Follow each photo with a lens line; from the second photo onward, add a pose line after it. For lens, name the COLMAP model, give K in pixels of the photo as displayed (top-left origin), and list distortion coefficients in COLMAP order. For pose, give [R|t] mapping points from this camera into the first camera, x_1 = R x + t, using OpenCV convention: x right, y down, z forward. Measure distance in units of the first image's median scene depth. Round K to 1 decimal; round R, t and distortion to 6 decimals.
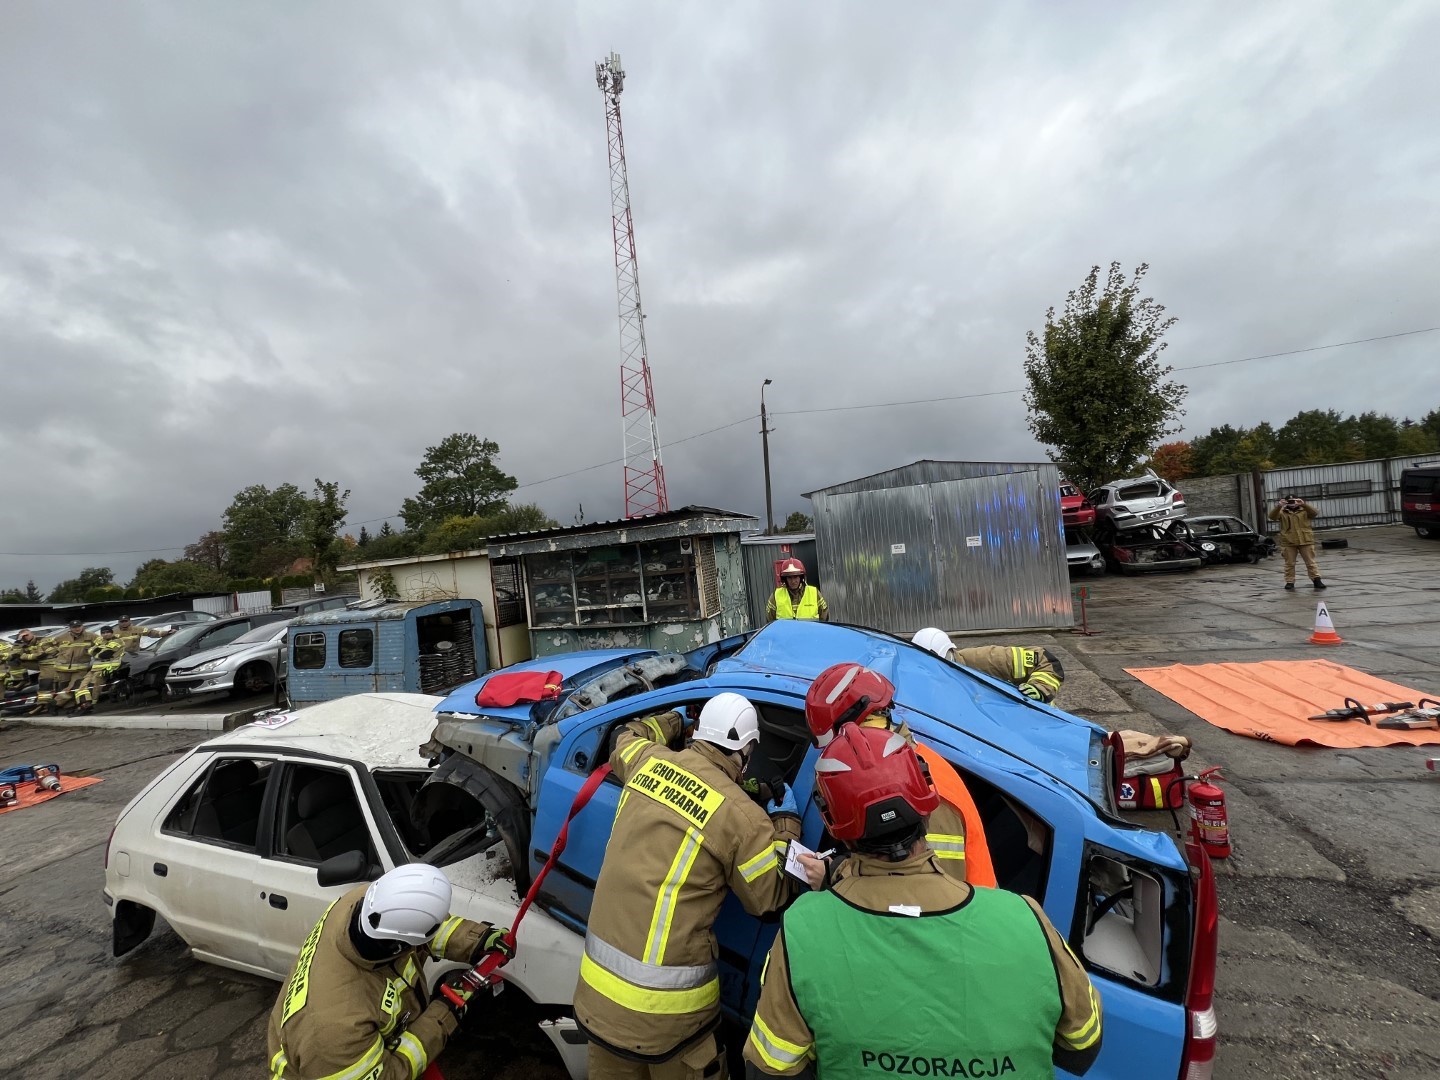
lens RADIAL K [[575.2, 0, 717.3], [0, 575.2, 539.2], [0, 0, 1]] dist [-0.001553, 0.000031]
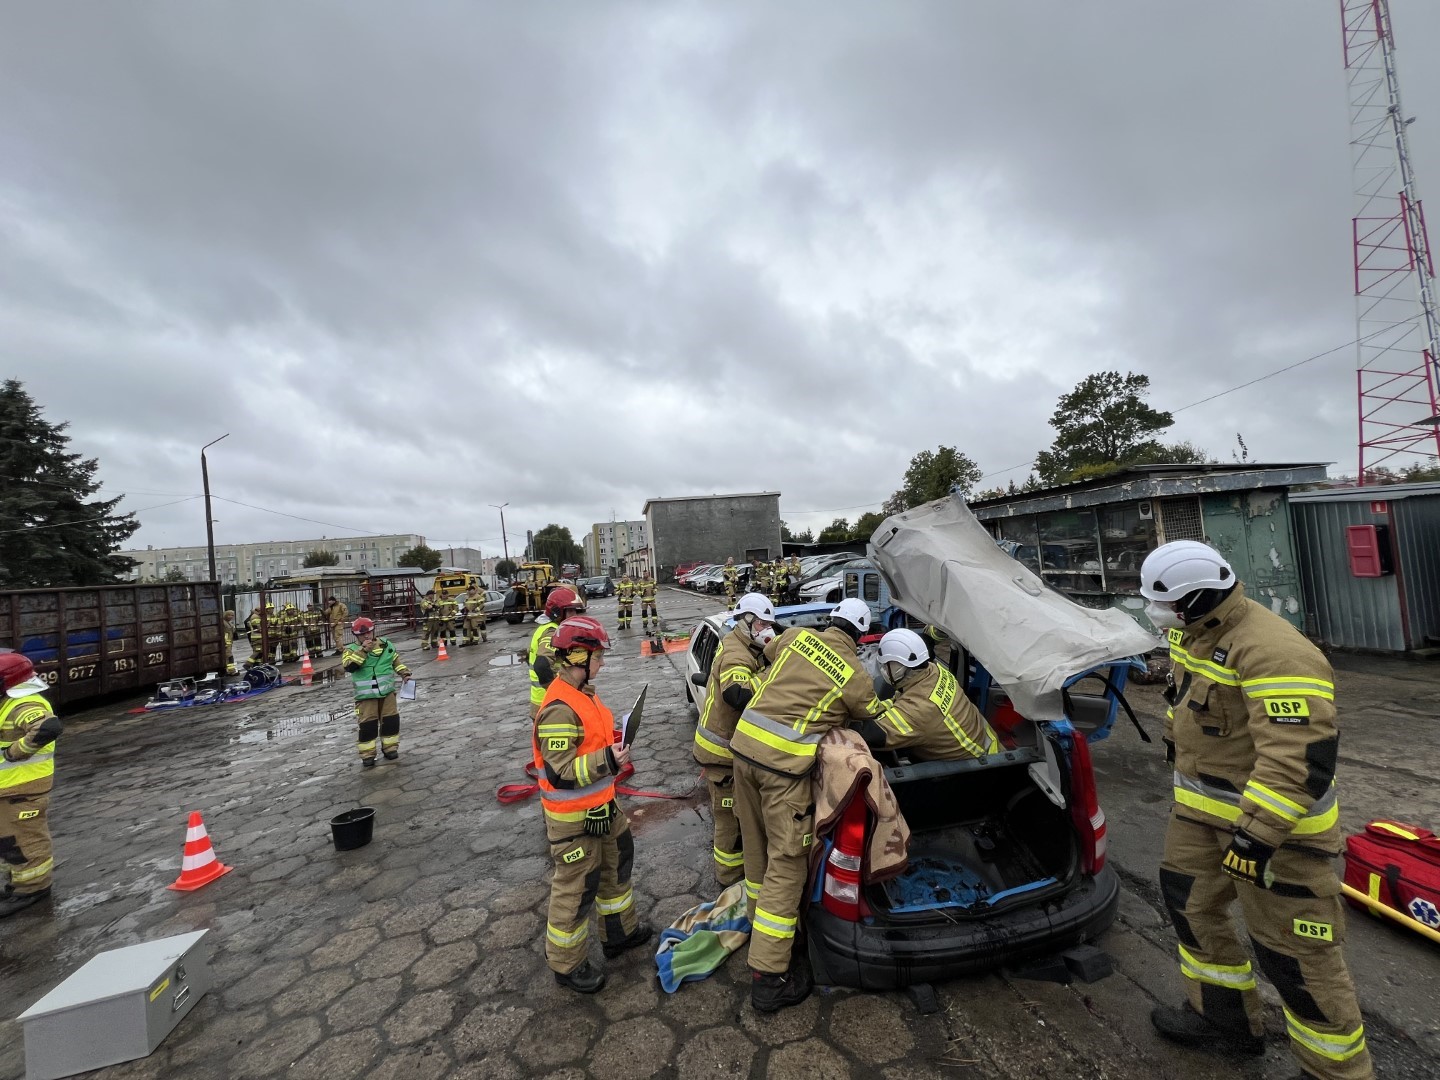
lens RADIAL K [[575.2, 0, 717.3], [0, 575.2, 539.2], [0, 0, 1]] dist [-0.001553, 0.000031]
pose [[0.503753, 0.030758, -0.863300, 0.165067], [0.044695, 0.997099, 0.061605, -0.012100], [0.862691, -0.069618, 0.500917, -0.001476]]
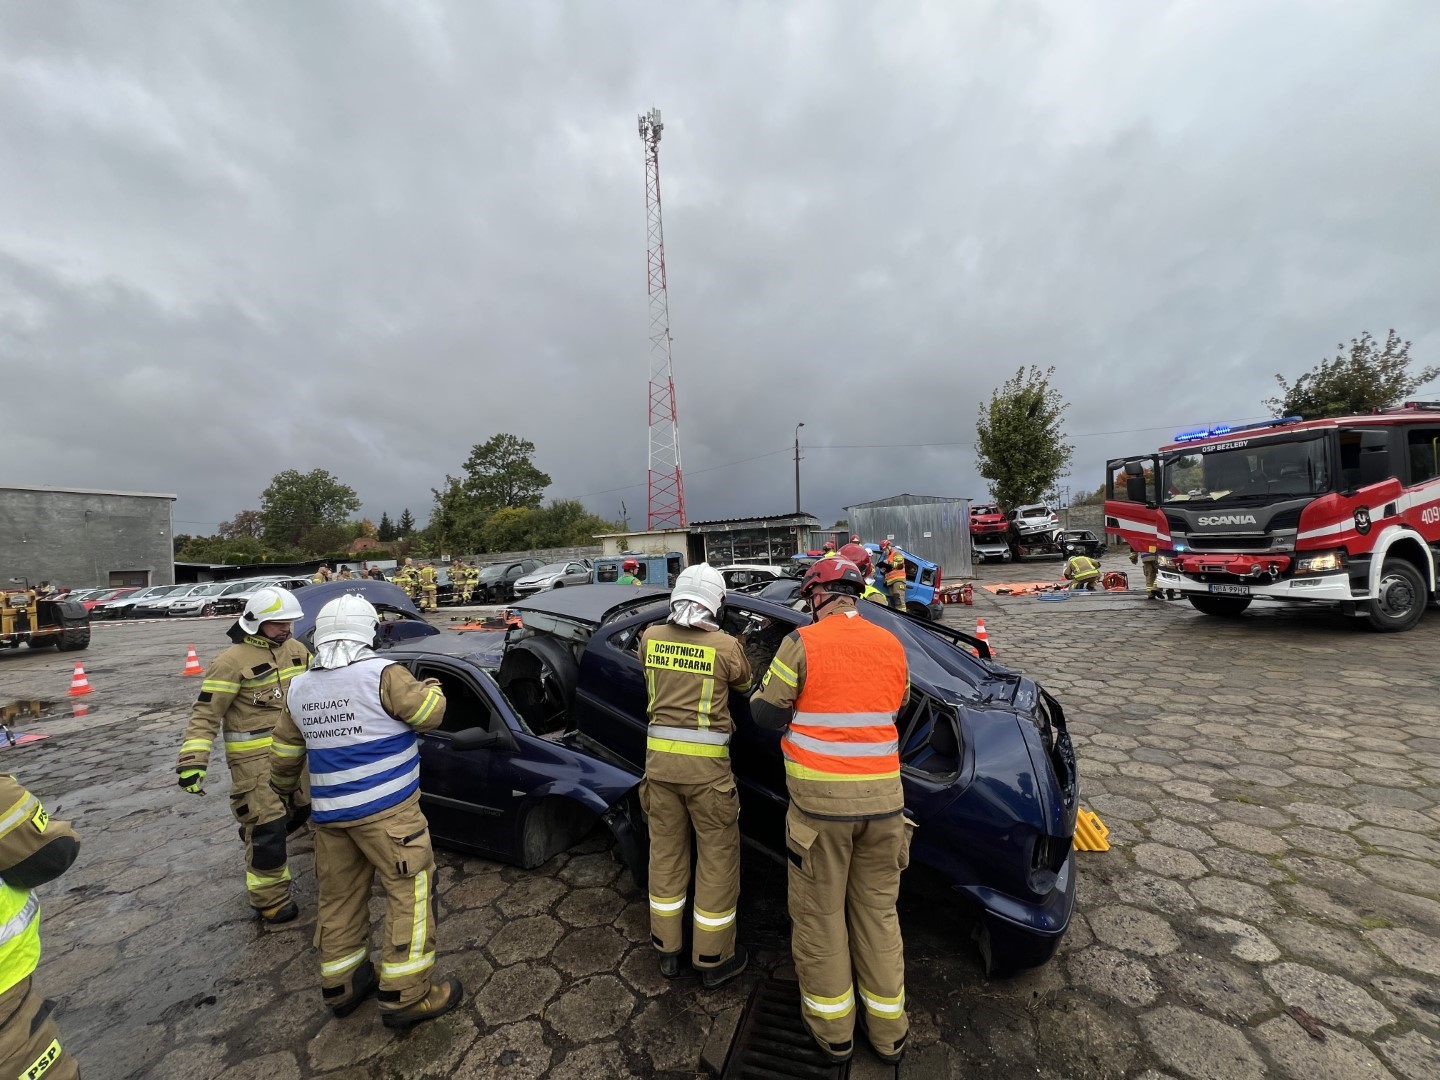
lens RADIAL K [[575.2, 0, 717.3], [0, 575.2, 539.2], [0, 0, 1]] dist [-0.001553, 0.000031]
pose [[0.998762, 0.042261, 0.026253, -0.171963], [-0.042222, 0.999106, -0.002029, 0.026802], [-0.026315, 0.000918, 0.999653, -0.496176]]
